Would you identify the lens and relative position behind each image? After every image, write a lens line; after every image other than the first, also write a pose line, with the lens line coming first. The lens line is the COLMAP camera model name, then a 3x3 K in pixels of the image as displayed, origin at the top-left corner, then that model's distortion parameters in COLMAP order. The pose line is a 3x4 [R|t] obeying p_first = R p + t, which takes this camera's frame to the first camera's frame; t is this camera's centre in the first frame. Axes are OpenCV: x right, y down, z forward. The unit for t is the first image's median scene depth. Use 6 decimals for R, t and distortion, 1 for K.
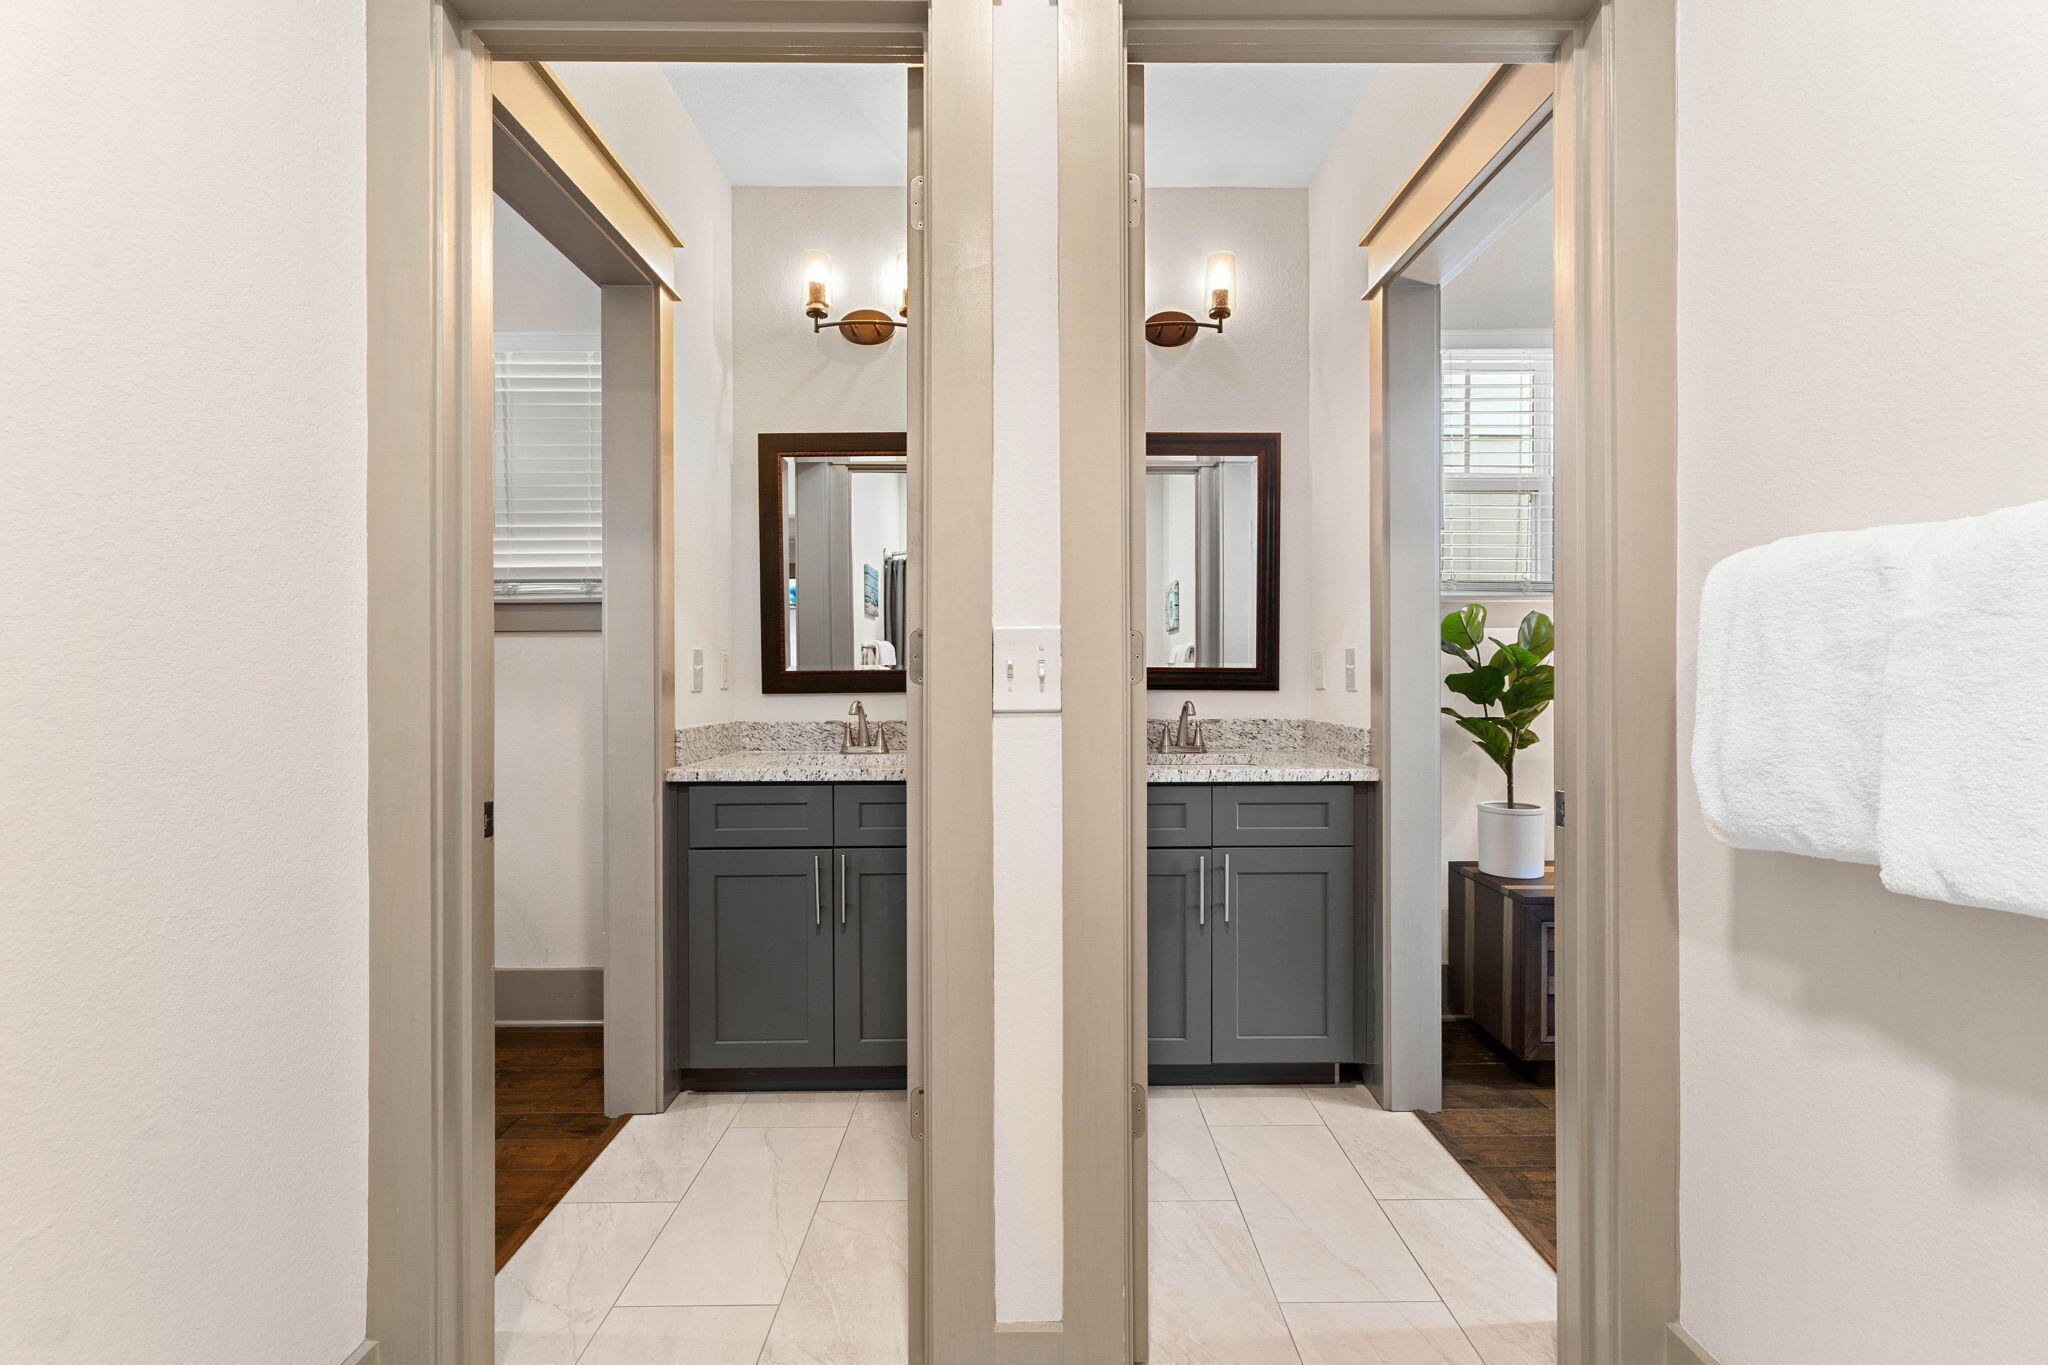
lens RADIAL K [[861.9, 0, 1024.7], [0, 861.9, 681.2], [0, 0, 1]] dist [-0.000600, -0.000641]
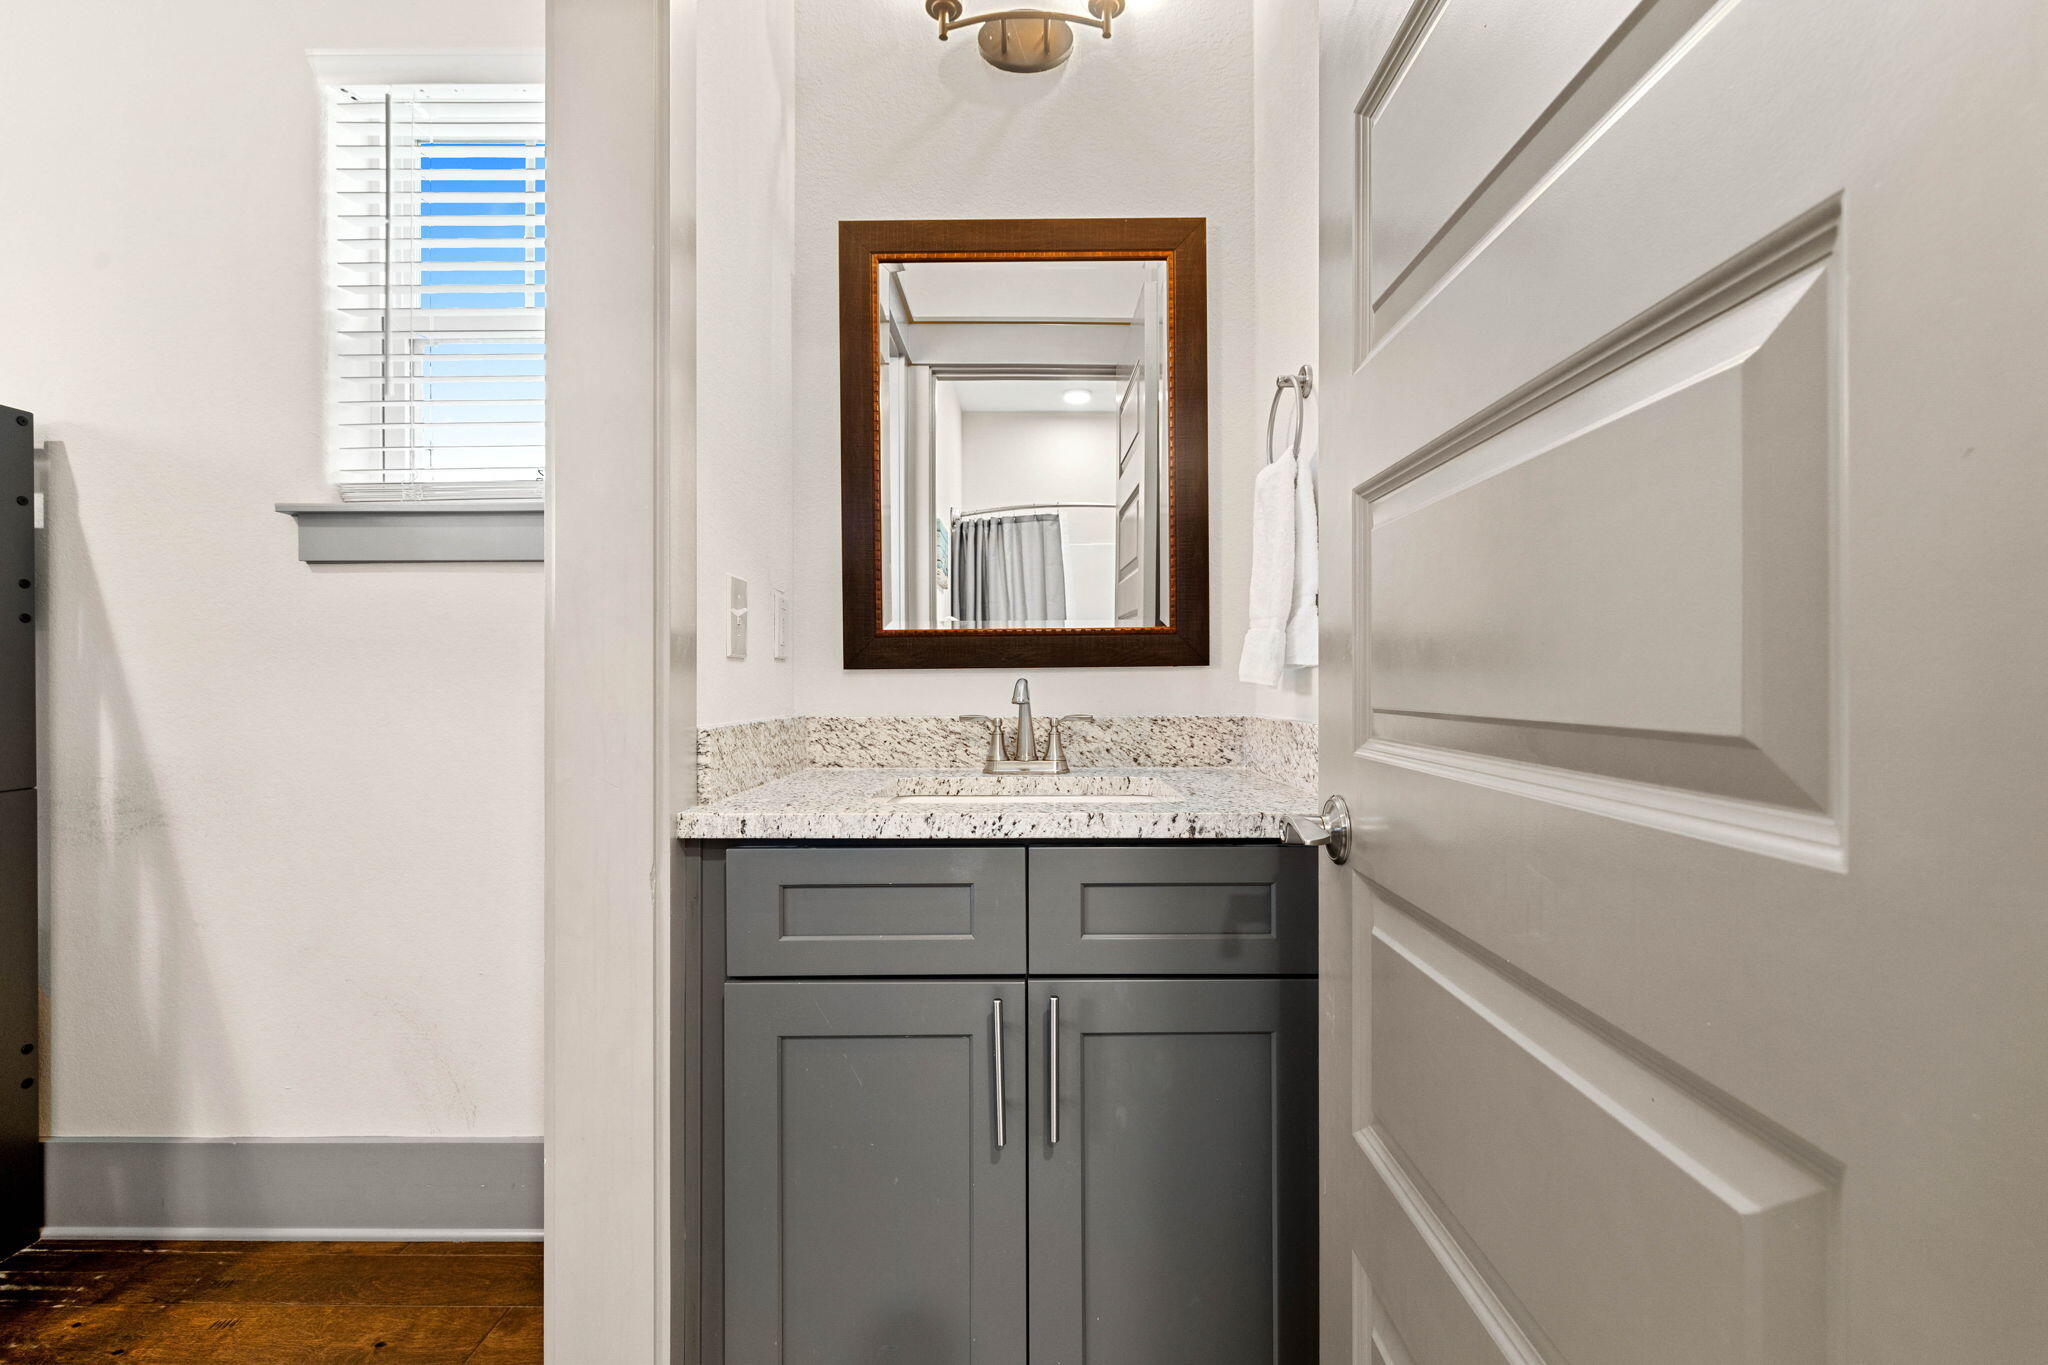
lens RADIAL K [[861.9, 0, 1022.8], [0, 861.9, 682.1], [0, 0, 1]] dist [-0.000600, -0.000641]
pose [[0.999875, 0.001948, -0.015701, -0.188142], [-0.002025, 0.999986, -0.004917, 0.027795], [0.015691, 0.004948, 0.999865, 0.453341]]
